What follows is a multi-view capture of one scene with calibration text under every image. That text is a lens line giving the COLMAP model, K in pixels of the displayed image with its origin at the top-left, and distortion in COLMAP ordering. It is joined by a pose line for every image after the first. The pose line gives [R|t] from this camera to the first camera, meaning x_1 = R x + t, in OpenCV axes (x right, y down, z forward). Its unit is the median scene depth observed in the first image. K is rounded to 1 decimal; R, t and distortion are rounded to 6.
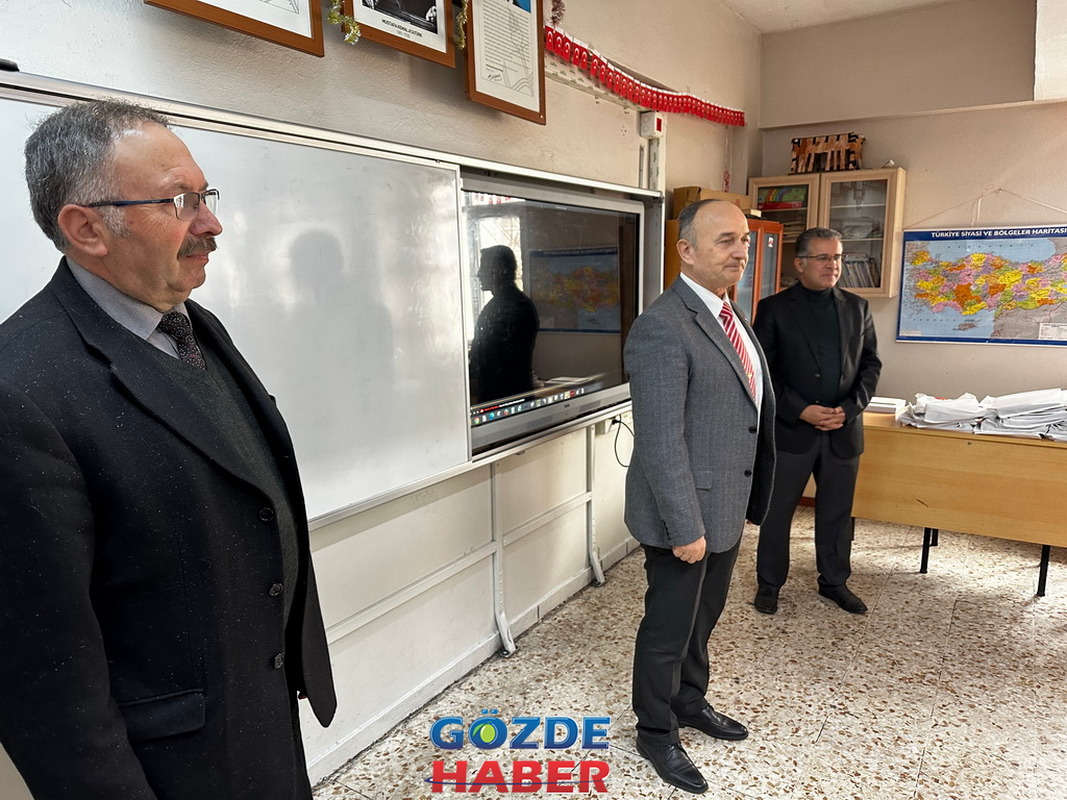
lens RADIAL K [[762.8, 0, 537.6], [0, 762.8, 418.3], [0, 0, 1]] dist [0.037892, -0.069833]
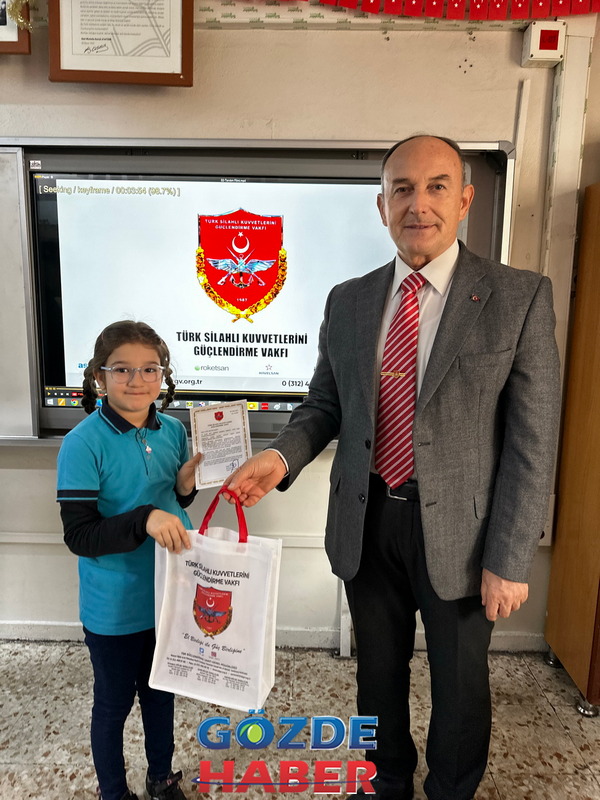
lens RADIAL K [[565.4, 0, 300.0], [0, 565.4, 400.0], [0, 0, 1]] dist [0.057875, -0.067569]
pose [[0.528842, 0.161766, -0.833162, 0.572566], [-0.183487, 0.980244, 0.073857, -0.091234], [0.828649, 0.113816, 0.548076, 0.675528]]
